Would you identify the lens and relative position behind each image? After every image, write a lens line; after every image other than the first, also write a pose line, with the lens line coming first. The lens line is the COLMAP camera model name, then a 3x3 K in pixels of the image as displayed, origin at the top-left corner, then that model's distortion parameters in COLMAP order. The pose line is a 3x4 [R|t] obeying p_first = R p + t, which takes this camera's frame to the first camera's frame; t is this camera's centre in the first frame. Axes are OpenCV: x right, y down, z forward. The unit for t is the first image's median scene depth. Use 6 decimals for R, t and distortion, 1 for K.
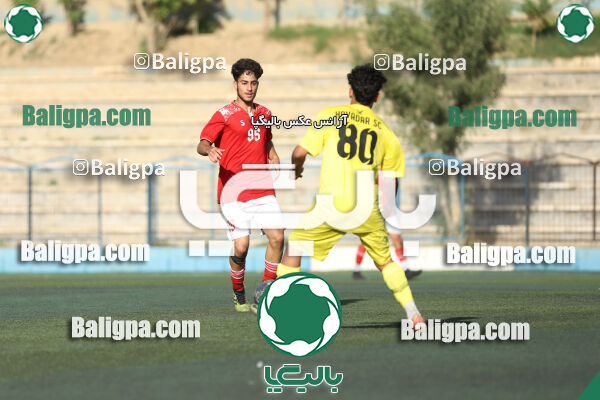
lens RADIAL K [[3418.8, 0, 285.6], [0, 3418.8, 221.4], [0, 0, 1]] dist [1.488011, 0.000000]
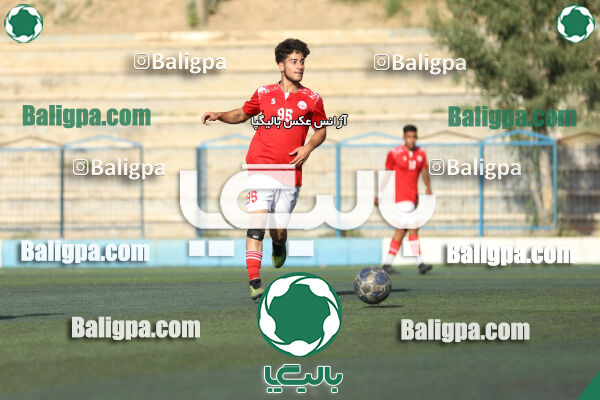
lens RADIAL K [[3418.8, 0, 307.4], [0, 3418.8, 203.3], [0, 0, 1]] dist [1.488011, 0.000000]
pose [[0.999979, -0.001271, 0.006358, -0.017256], [0.001304, 0.999985, -0.005295, 0.003298], [-0.006351, 0.005303, 0.999966, 0.121321]]
